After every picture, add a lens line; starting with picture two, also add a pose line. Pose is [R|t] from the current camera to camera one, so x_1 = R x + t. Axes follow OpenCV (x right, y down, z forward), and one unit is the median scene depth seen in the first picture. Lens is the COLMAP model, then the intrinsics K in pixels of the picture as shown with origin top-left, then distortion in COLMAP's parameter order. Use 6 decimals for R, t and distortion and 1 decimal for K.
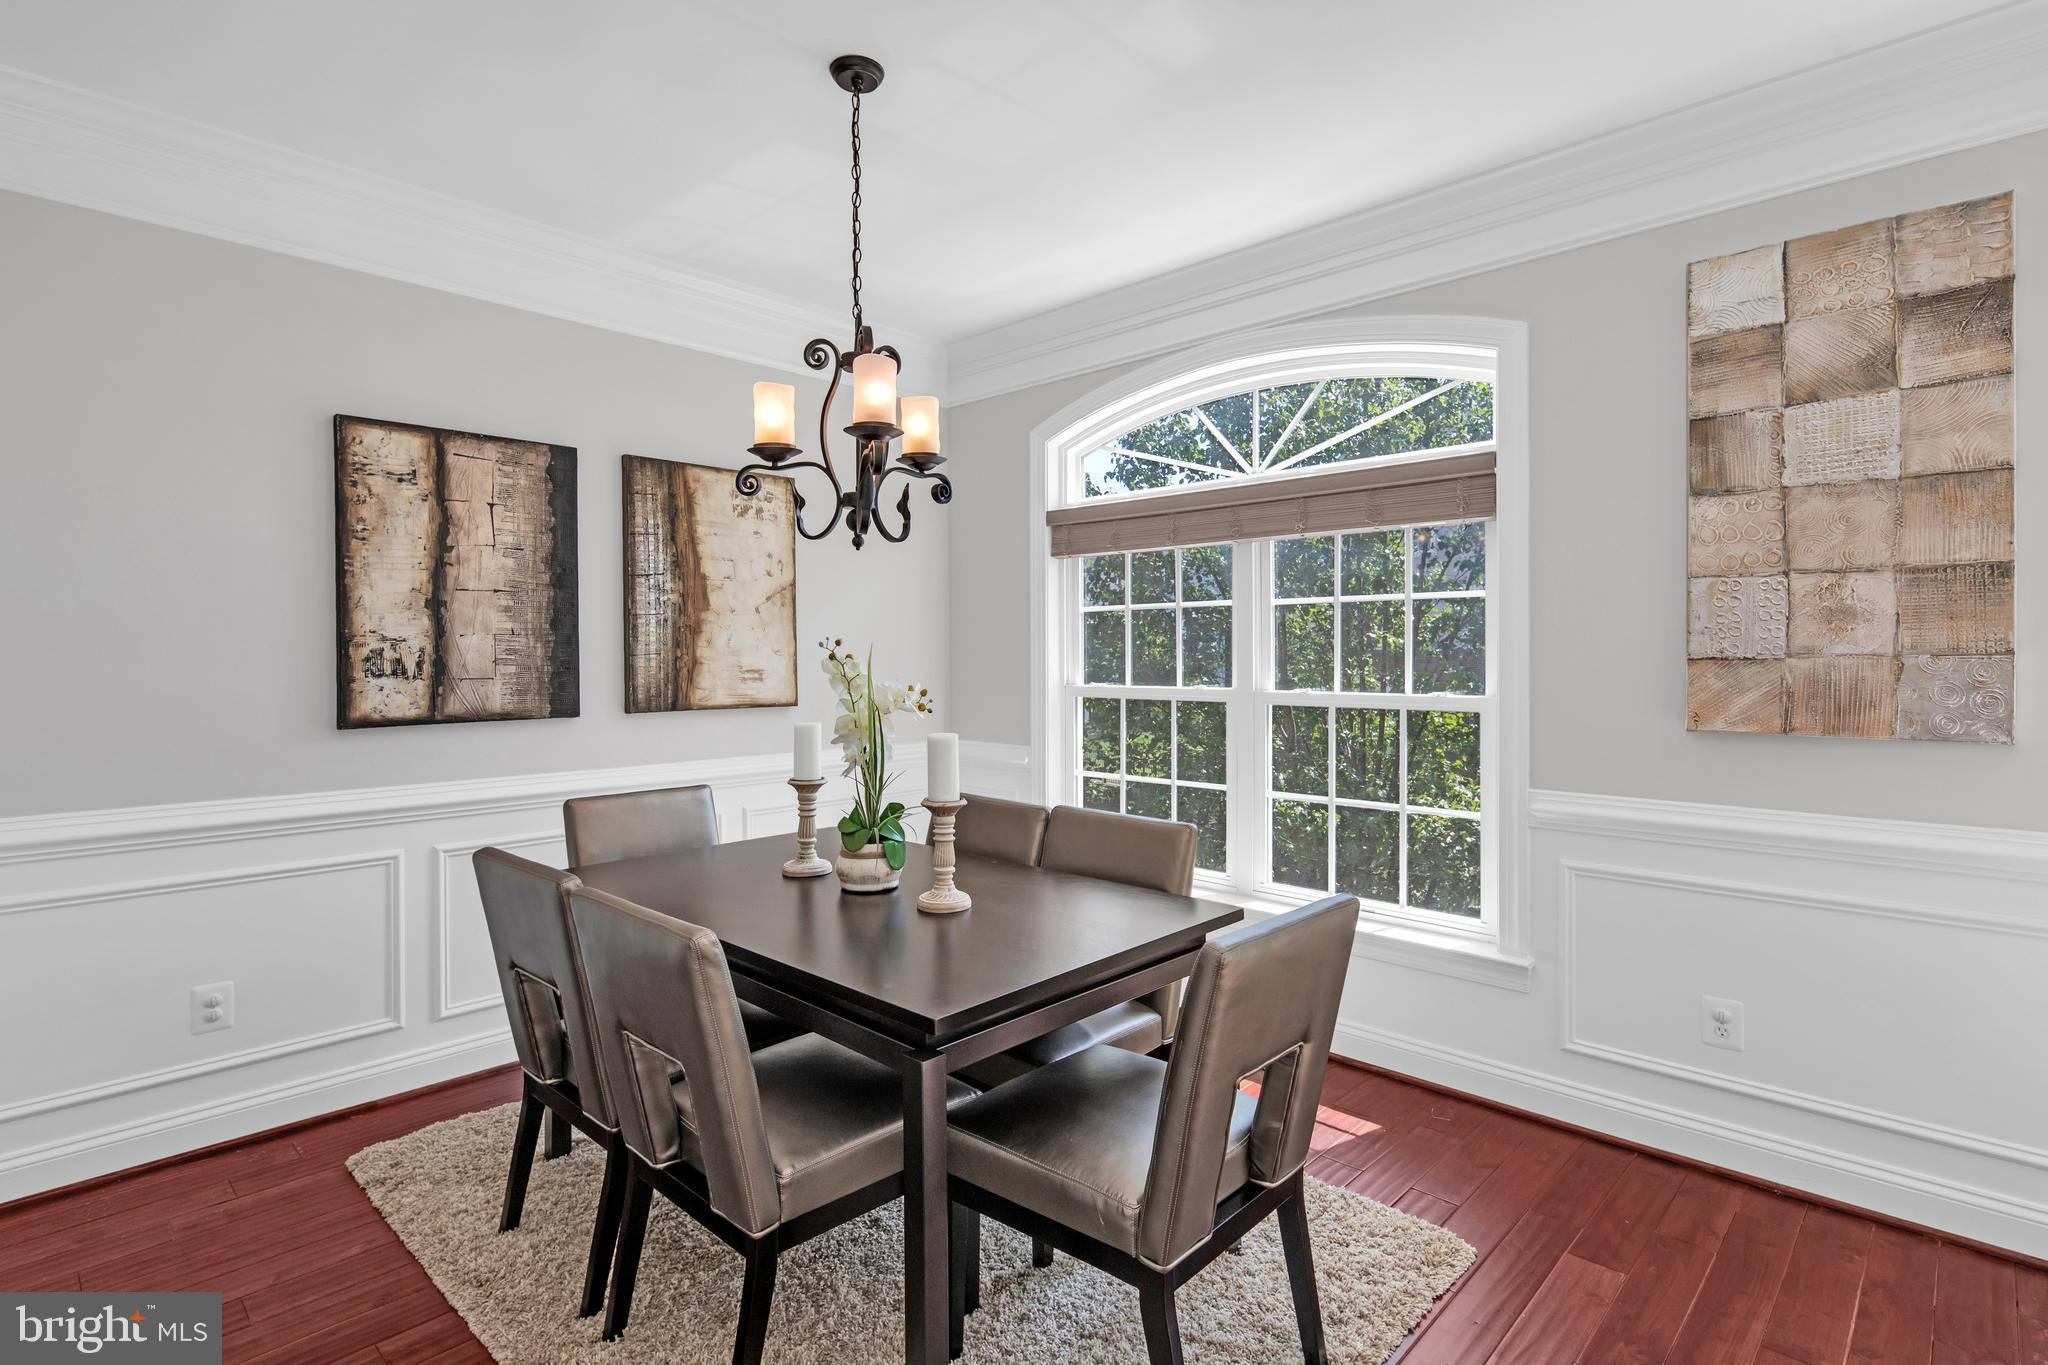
lens RADIAL K [[1016.7, 0, 1022.2], [0, 1016.7, 652.1], [0, 0, 1]] dist [0.001992, -0.000393]
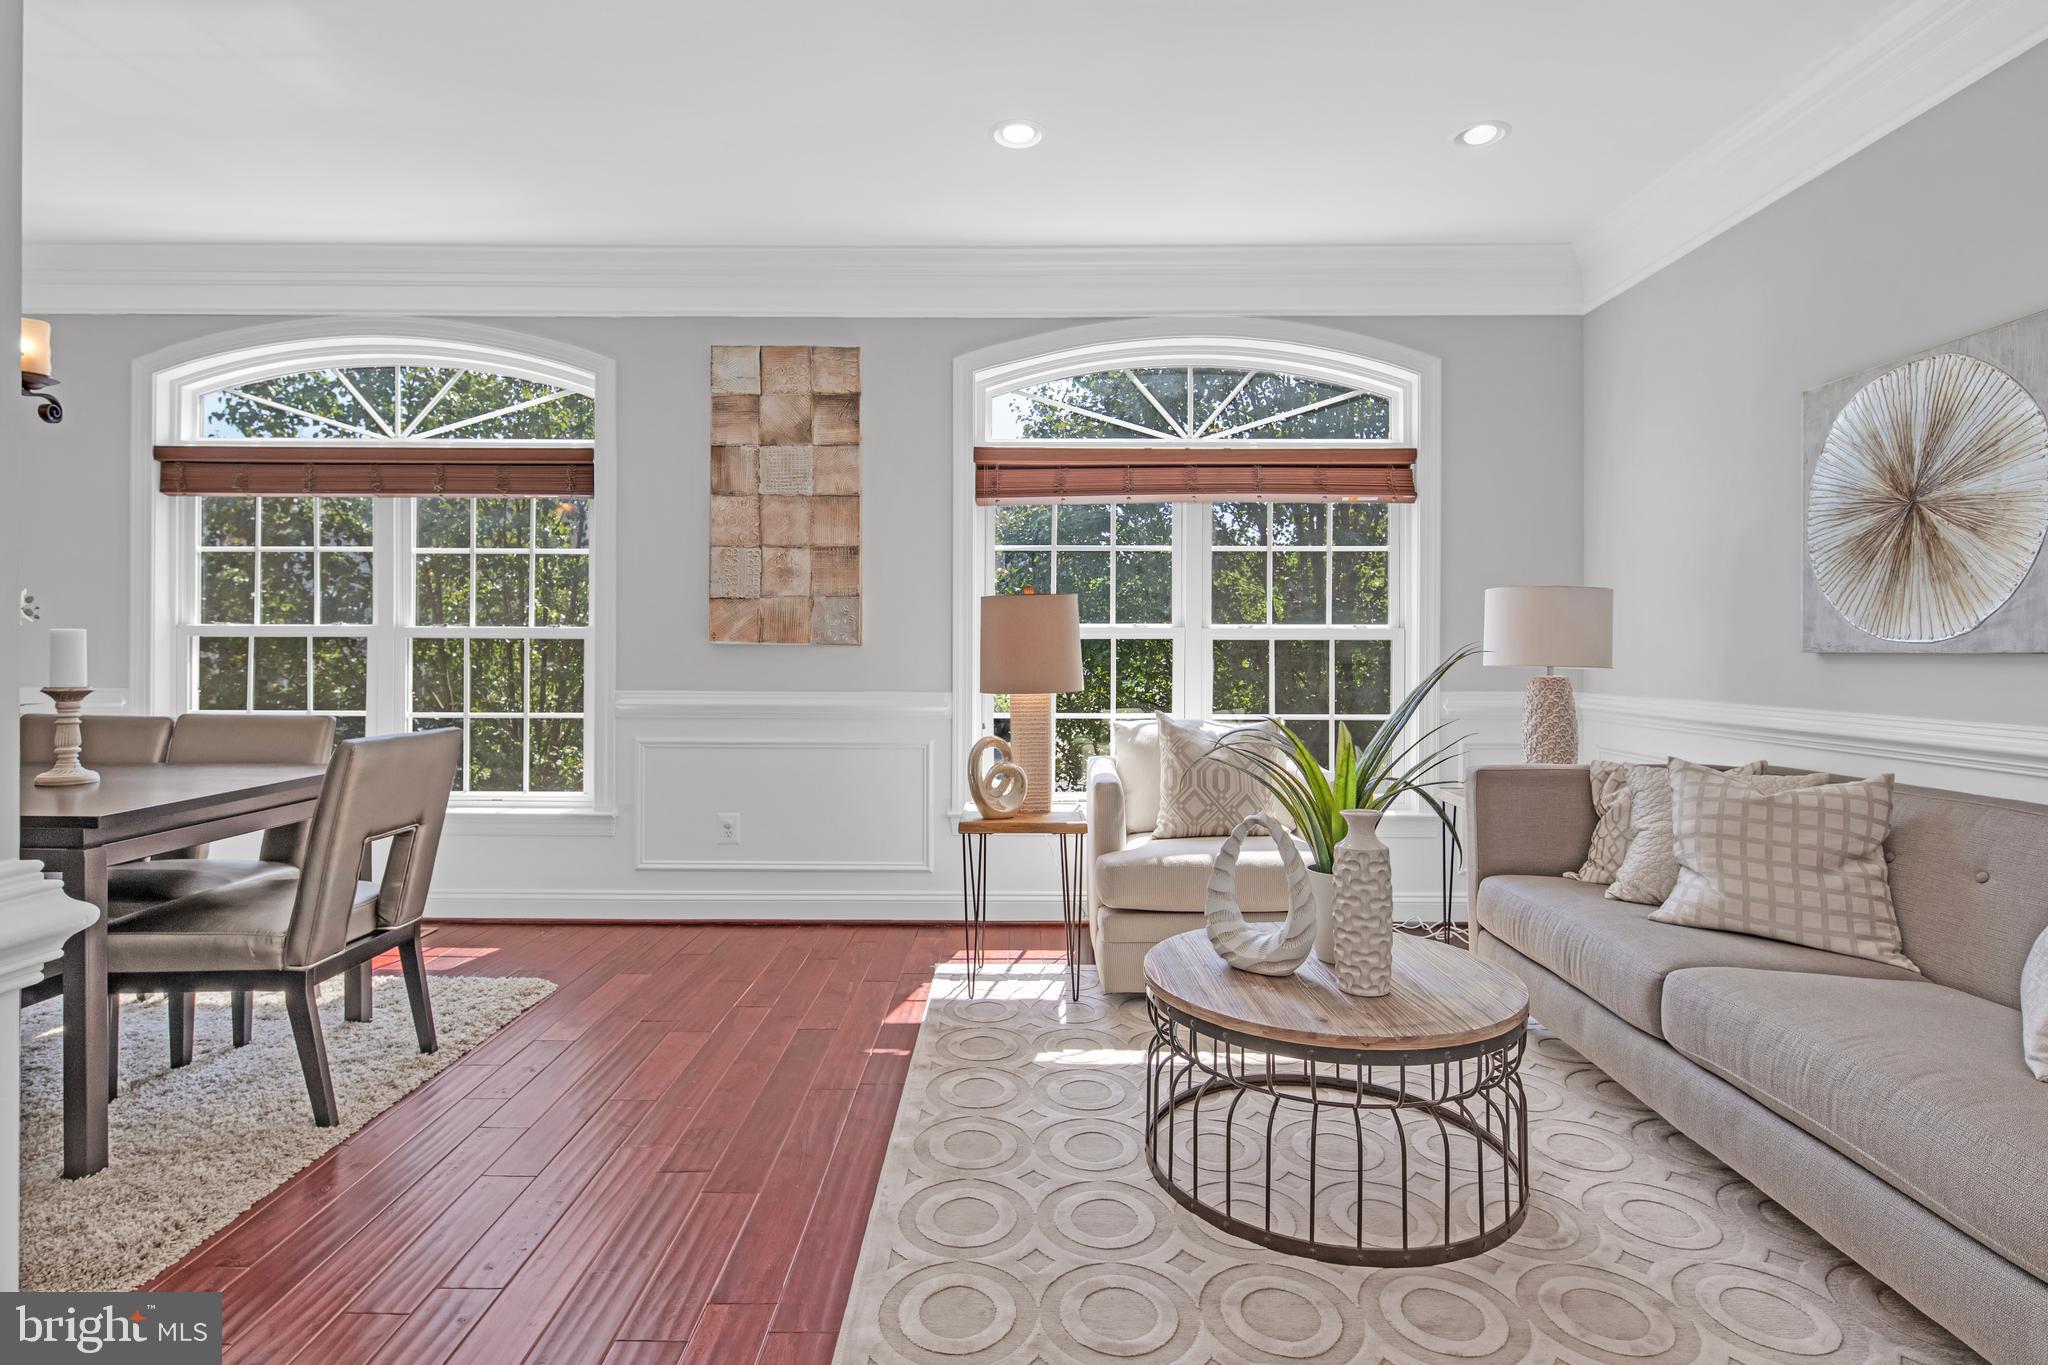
lens RADIAL K [[1035.7, 0, 1024.8], [0, 1035.7, 652.3], [0, 0, 1]] dist [0.003182, -0.001314]
pose [[0.722131, 0.004510, 0.691742, -0.087028], [-0.008986, 0.999956, 0.002862, 0.072291], [-0.691698, -0.008283, 0.722139, -0.433613]]
